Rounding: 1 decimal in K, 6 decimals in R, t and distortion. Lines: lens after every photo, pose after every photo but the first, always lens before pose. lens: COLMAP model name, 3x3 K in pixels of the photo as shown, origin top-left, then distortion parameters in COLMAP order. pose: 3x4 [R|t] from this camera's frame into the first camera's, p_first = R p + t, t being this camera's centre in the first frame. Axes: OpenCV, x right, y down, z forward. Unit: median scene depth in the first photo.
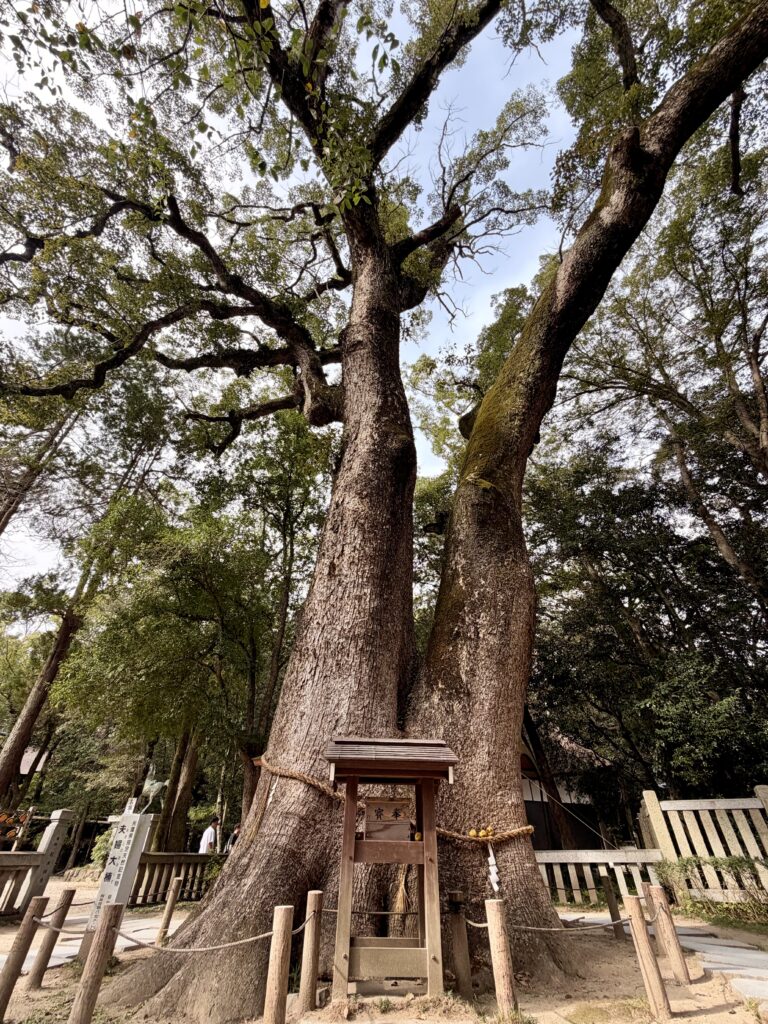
lens RADIAL K [[435.8, 0, 384.0], [0, 435.8, 512.0], [0, 0, 1]] dist [0.001023, 0.000229]
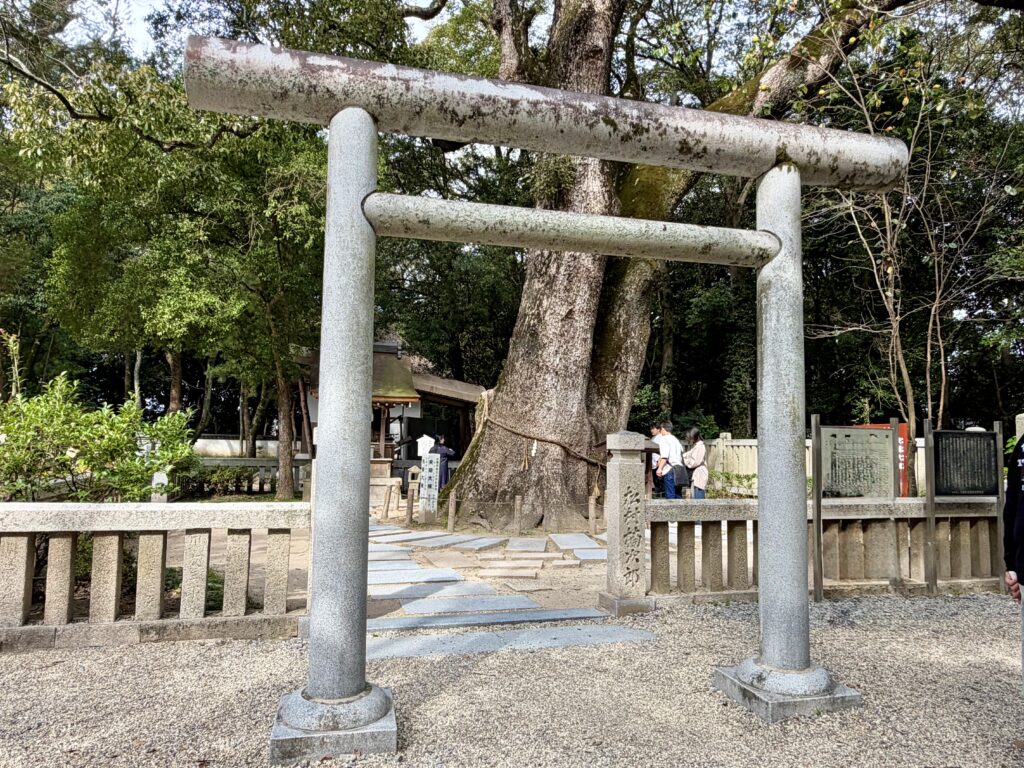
lens RADIAL K [[702.9, 0, 510.6], [0, 702.9, 390.4], [0, 0, 1]] dist [0.003452, 0.000130]
pose [[0.735402, 0.064210, 0.674582, -1.953081], [-0.445991, 0.795352, 0.410496, -0.567180], [-0.510172, -0.602737, 0.613541, -0.466822]]
